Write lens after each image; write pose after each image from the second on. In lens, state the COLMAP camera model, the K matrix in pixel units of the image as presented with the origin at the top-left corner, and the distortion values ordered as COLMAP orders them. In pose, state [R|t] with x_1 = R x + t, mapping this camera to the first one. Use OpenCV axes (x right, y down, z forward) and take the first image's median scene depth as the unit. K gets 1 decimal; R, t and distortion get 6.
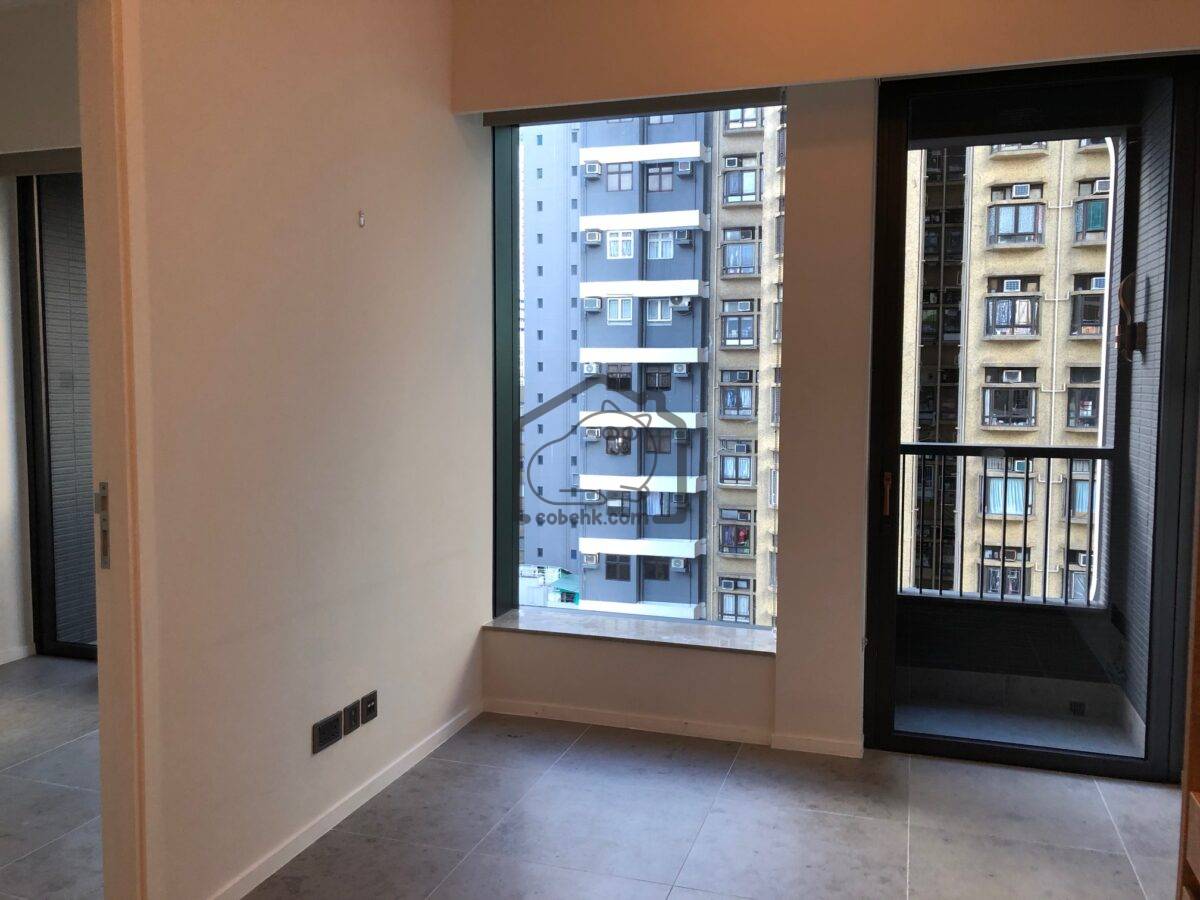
lens RADIAL K [[976.5, 0, 600.0], [0, 976.5, 450.0], [0, 0, 1]] dist [0.076972, -0.120696]
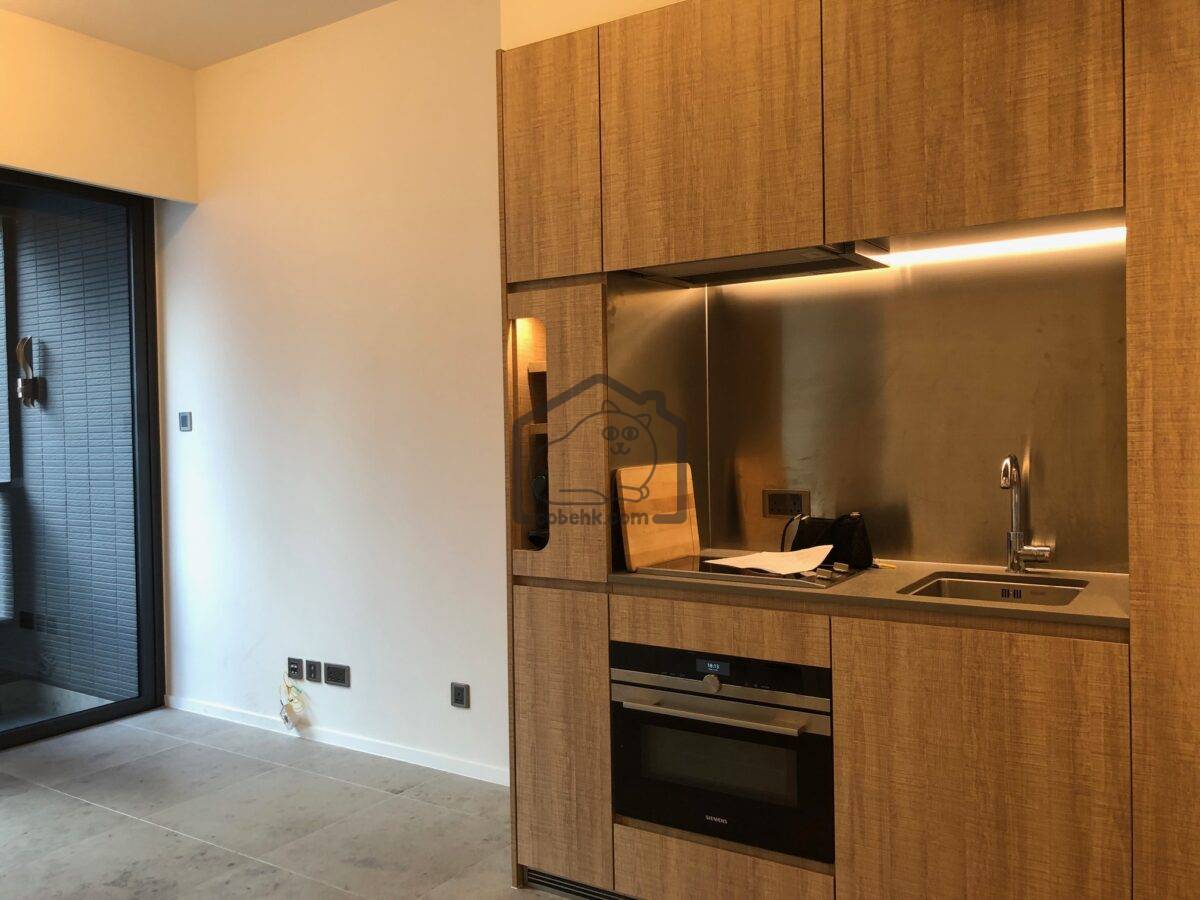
lens RADIAL K [[999.8, 0, 600.0], [0, 999.8, 450.0], [0, 0, 1]] dist [-0.007704, -0.008754]
pose [[0.266319, -0.026120, 0.963531, -0.241211], [0.083490, 0.996501, 0.003938, 0.007933], [-0.960262, 0.079396, 0.267568, -0.000965]]
